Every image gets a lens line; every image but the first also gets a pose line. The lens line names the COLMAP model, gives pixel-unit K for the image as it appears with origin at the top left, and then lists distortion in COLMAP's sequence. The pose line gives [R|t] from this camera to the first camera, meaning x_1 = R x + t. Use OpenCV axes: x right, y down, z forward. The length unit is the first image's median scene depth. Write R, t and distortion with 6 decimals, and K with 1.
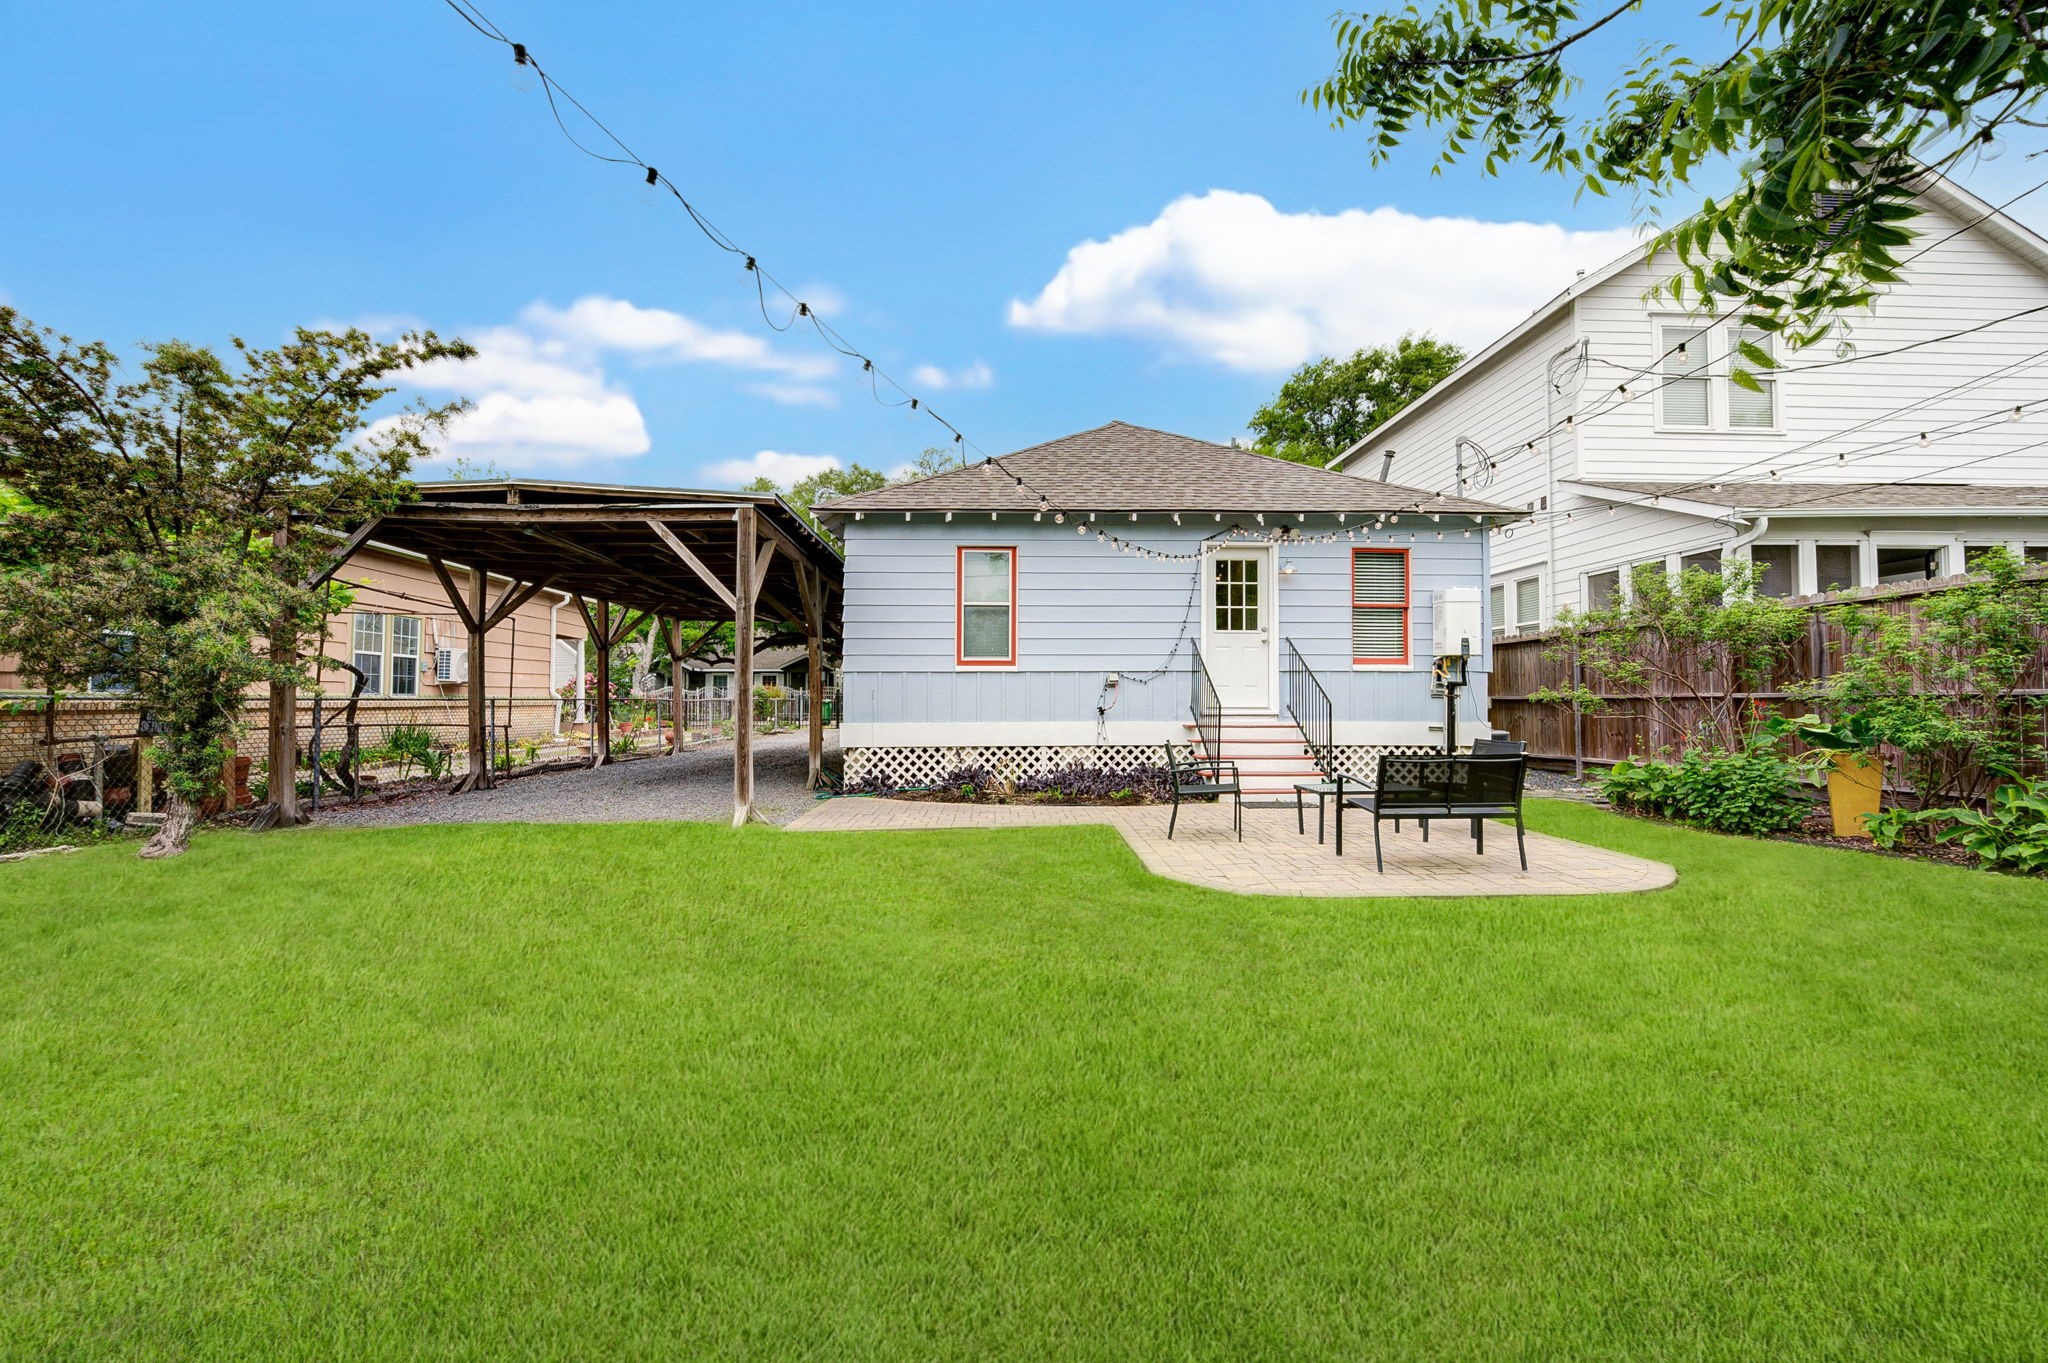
lens RADIAL K [[828.2, 0, 1006.4], [0, 828.2, 682.1], [0, 0, 1]] dist [-0.010457, 0.000520]
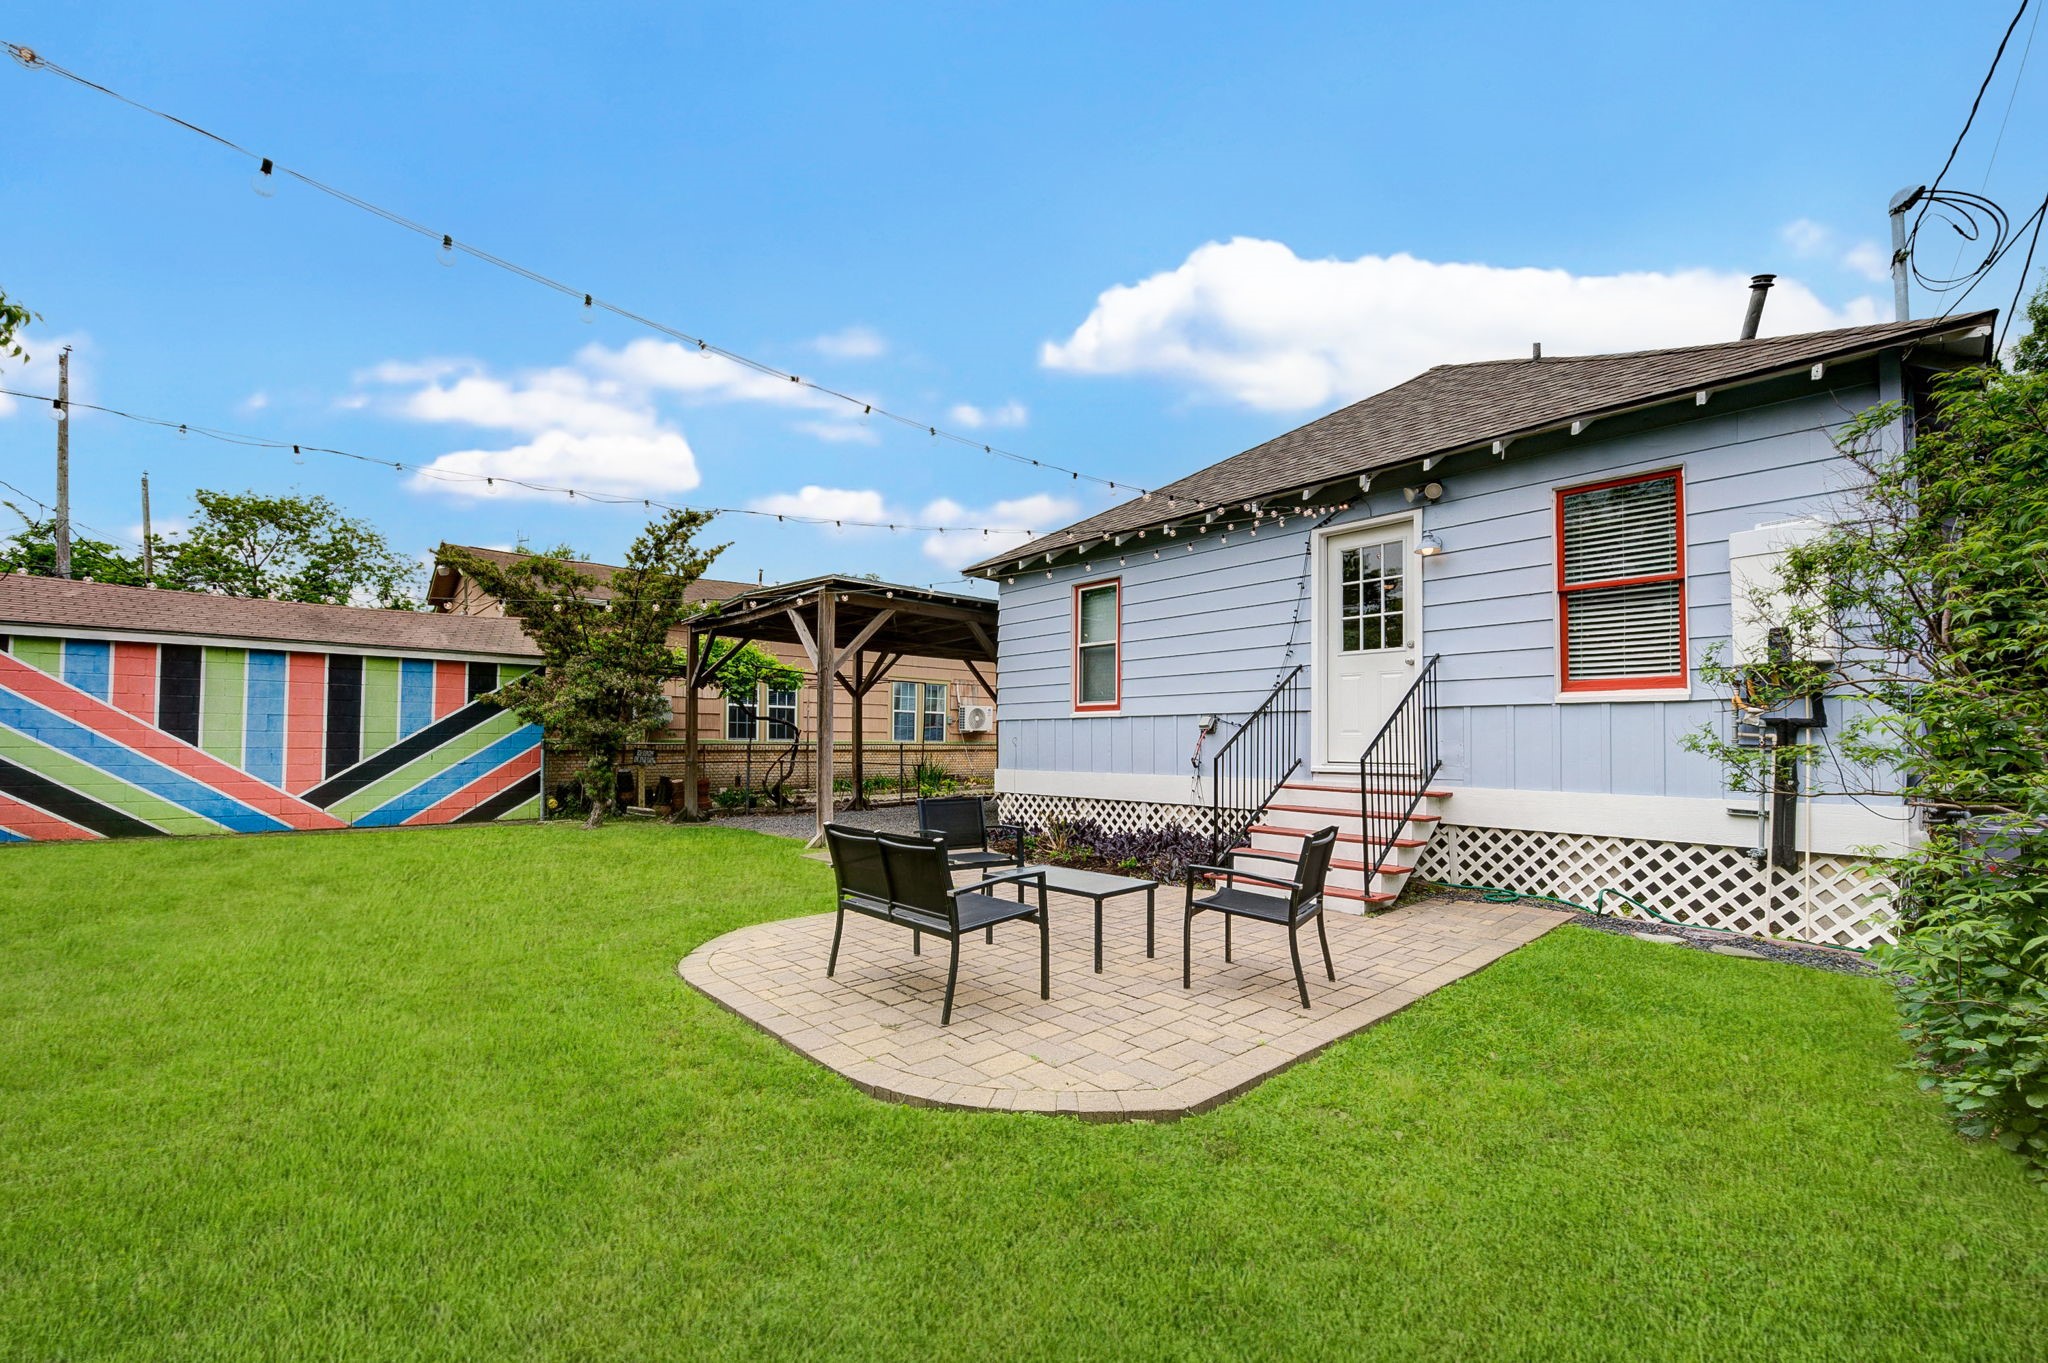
lens RADIAL K [[828.2, 0, 1032.6], [0, 828.2, 719.1], [0, 0, 1]] dist [-0.010457, 0.000520]
pose [[0.638754, -0.018314, -0.769193, 0.635344], [0.009869, 0.999829, -0.015610, 0.002751], [0.769348, 0.002380, 0.638826, 0.354839]]
